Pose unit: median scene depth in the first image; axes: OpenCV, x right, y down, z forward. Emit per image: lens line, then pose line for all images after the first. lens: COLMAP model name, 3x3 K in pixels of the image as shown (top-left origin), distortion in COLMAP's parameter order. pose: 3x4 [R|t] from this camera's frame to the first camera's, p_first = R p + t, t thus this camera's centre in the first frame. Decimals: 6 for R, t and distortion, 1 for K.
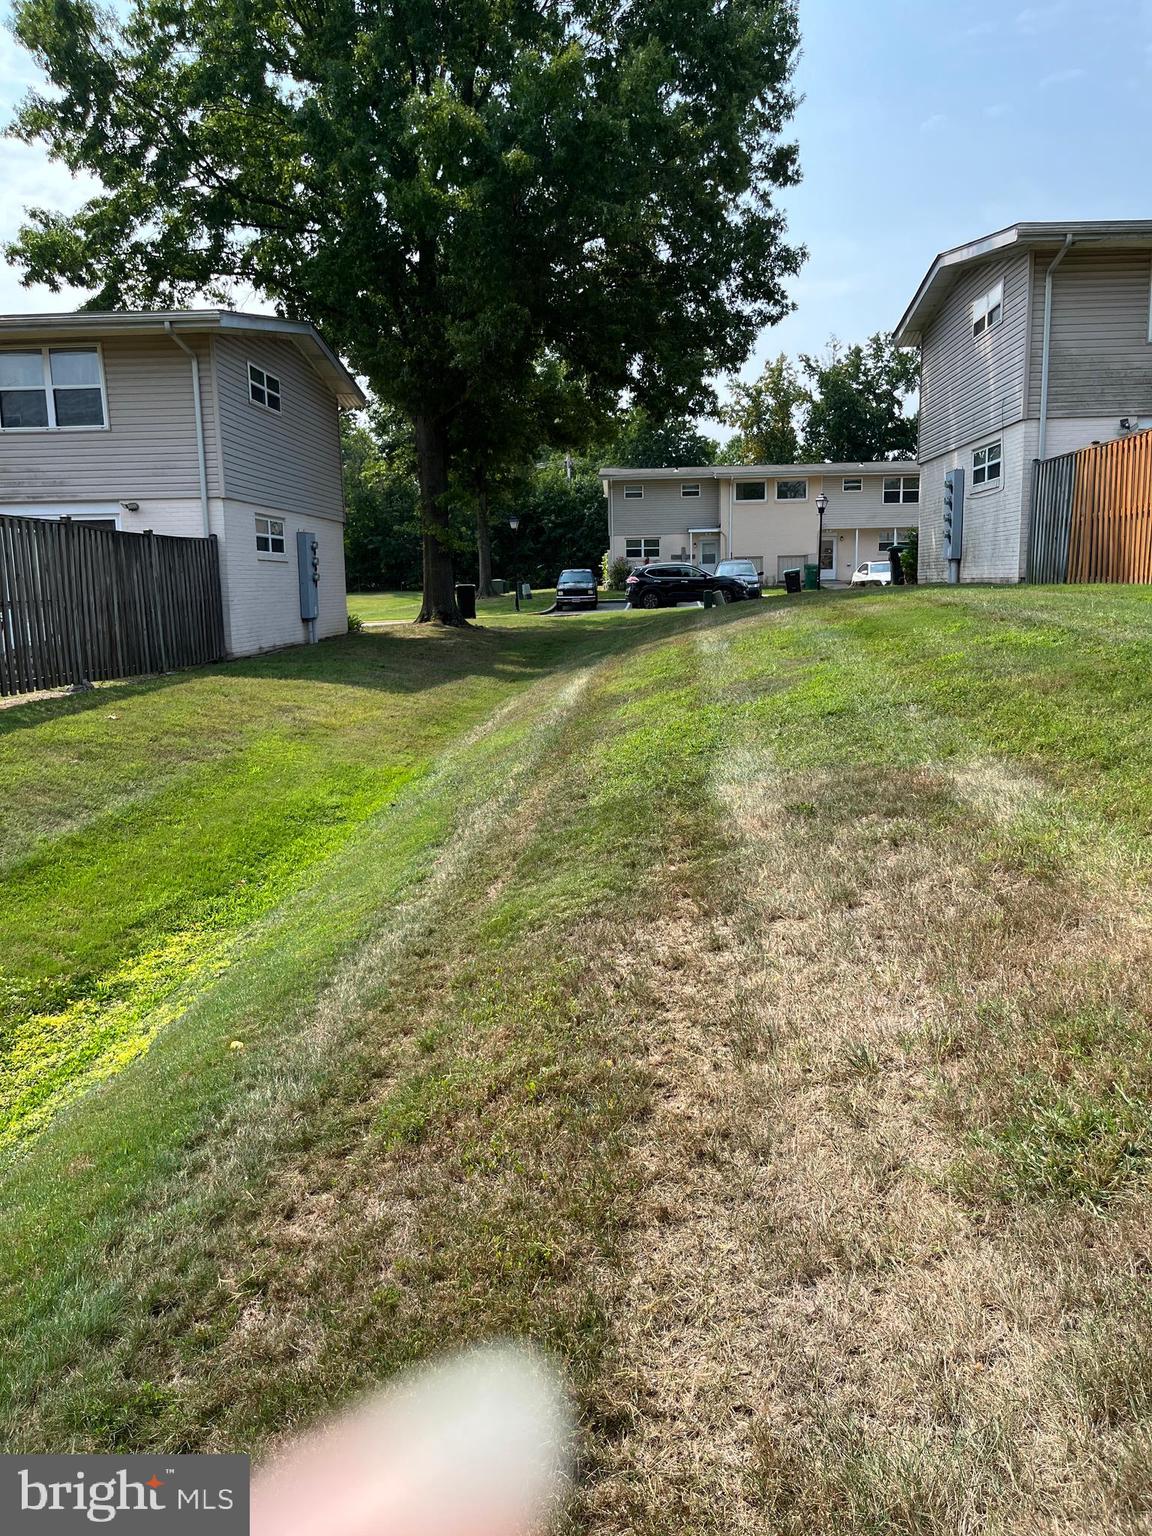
lens RADIAL K [[1161.8, 0, 587.5], [0, 1161.8, 773.3], [0, 0, 1]] dist [0.066362, -0.091683]
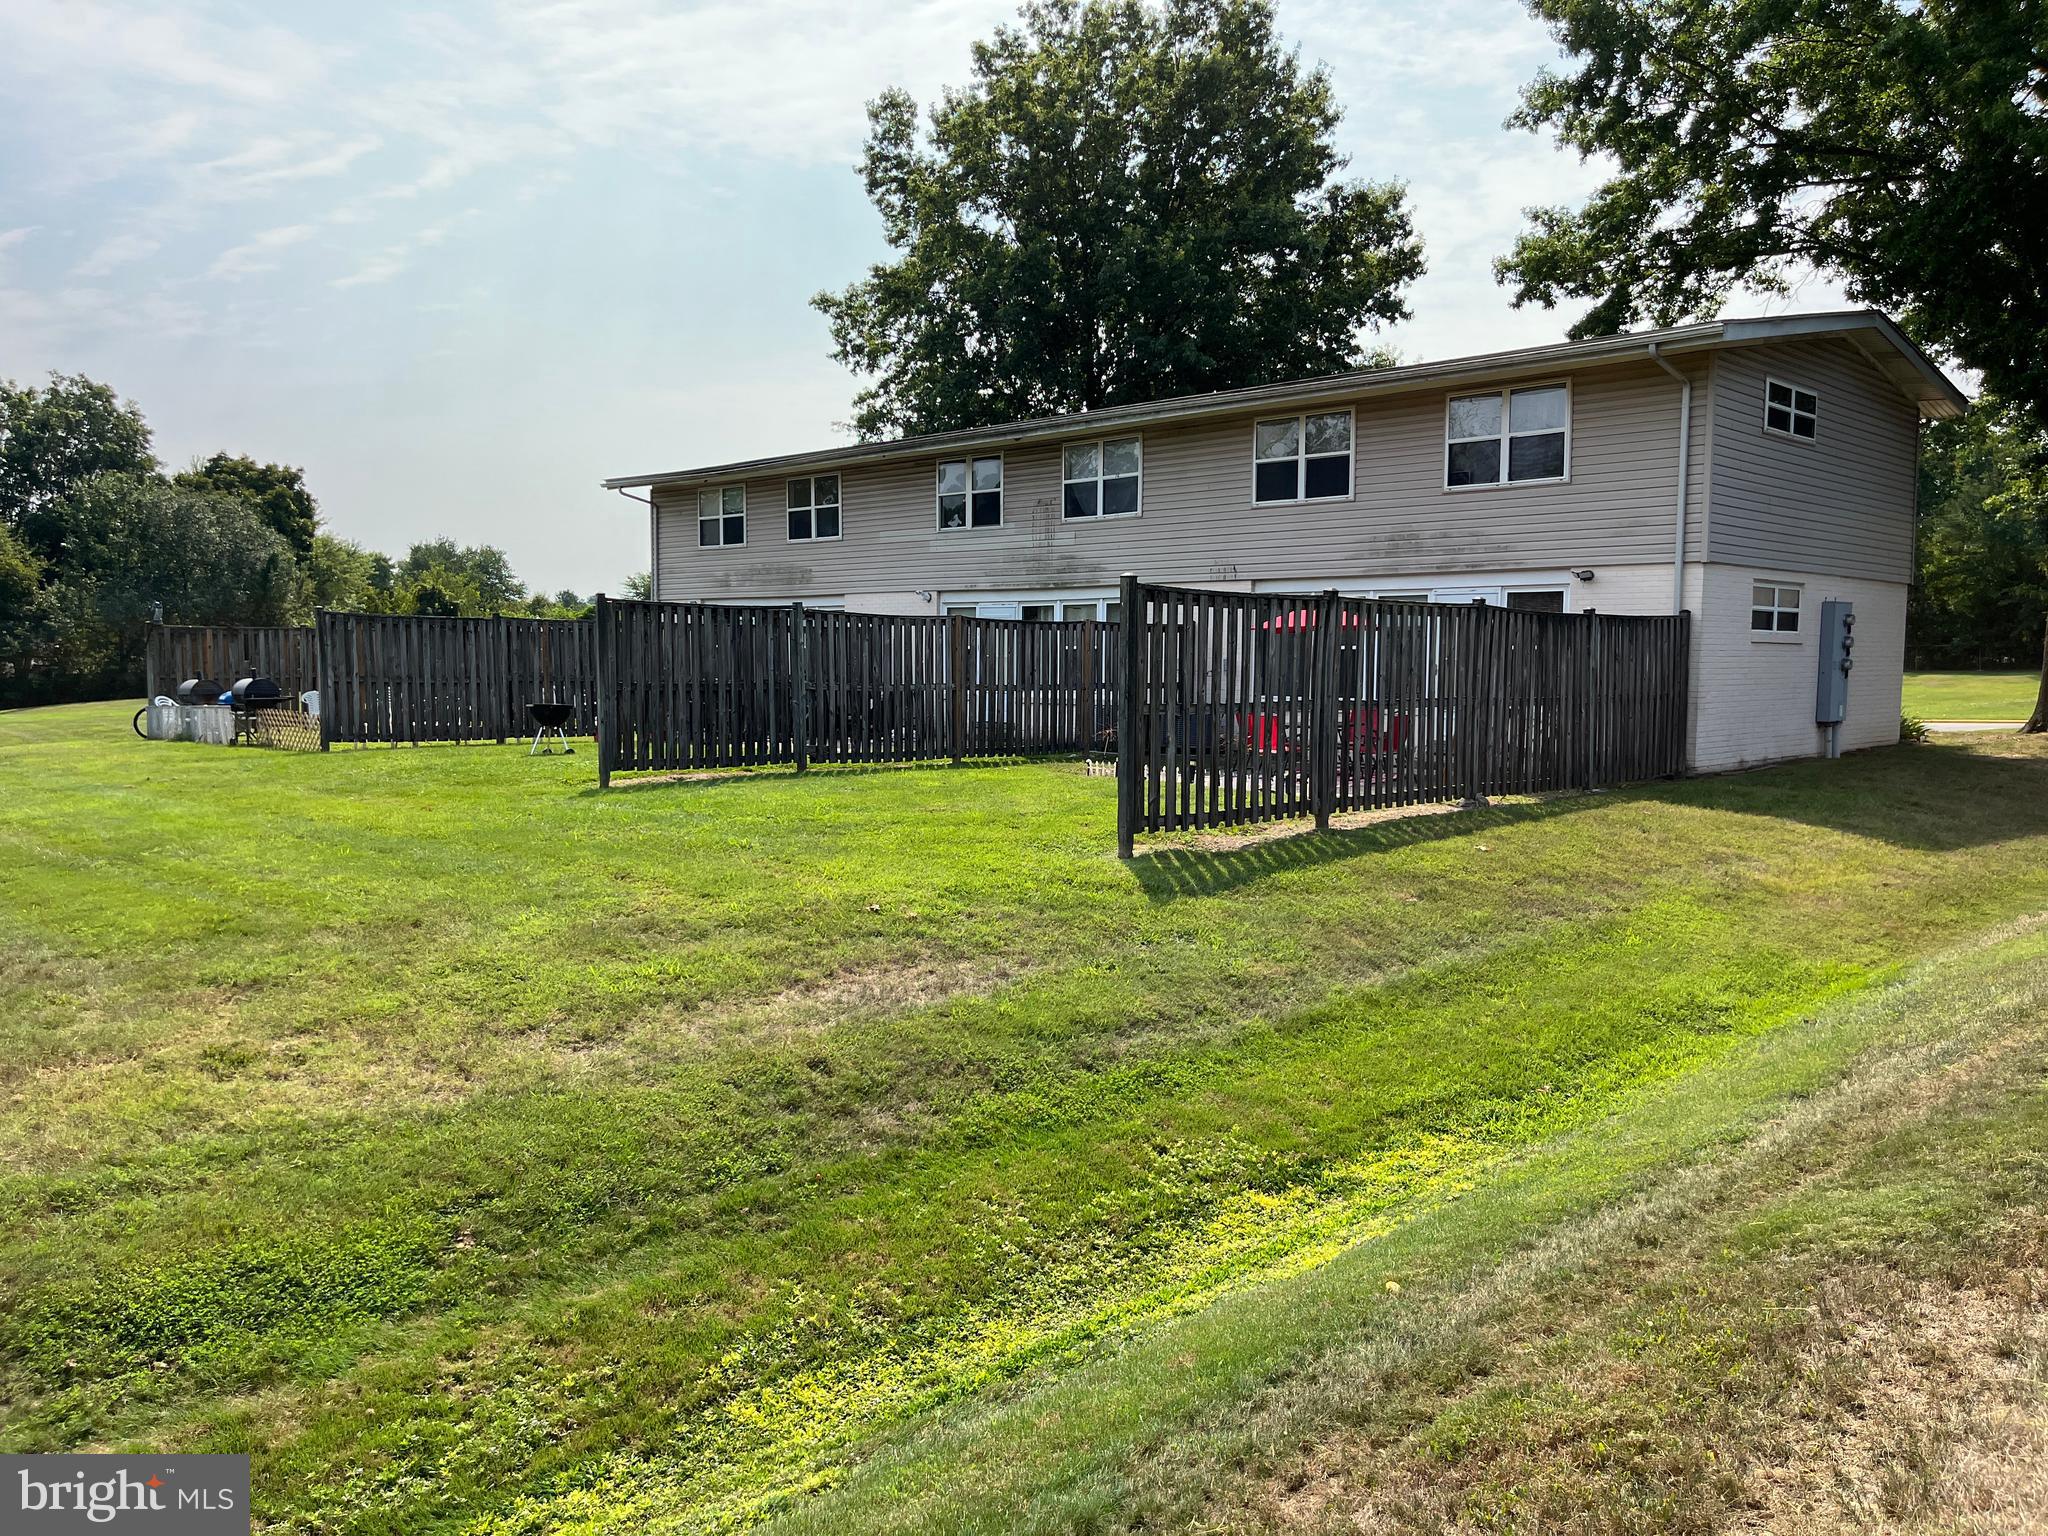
lens RADIAL K [[1549.1, 0, 1031.7], [0, 1549.1, 784.3], [0, 0, 1]] dist [0.066362, -0.091683]
pose [[0.738377, 0.079242, -0.669716, 0.111188], [-0.128325, 0.991438, -0.024173, -0.032429], [0.662066, 0.103790, 0.742224, -0.026257]]
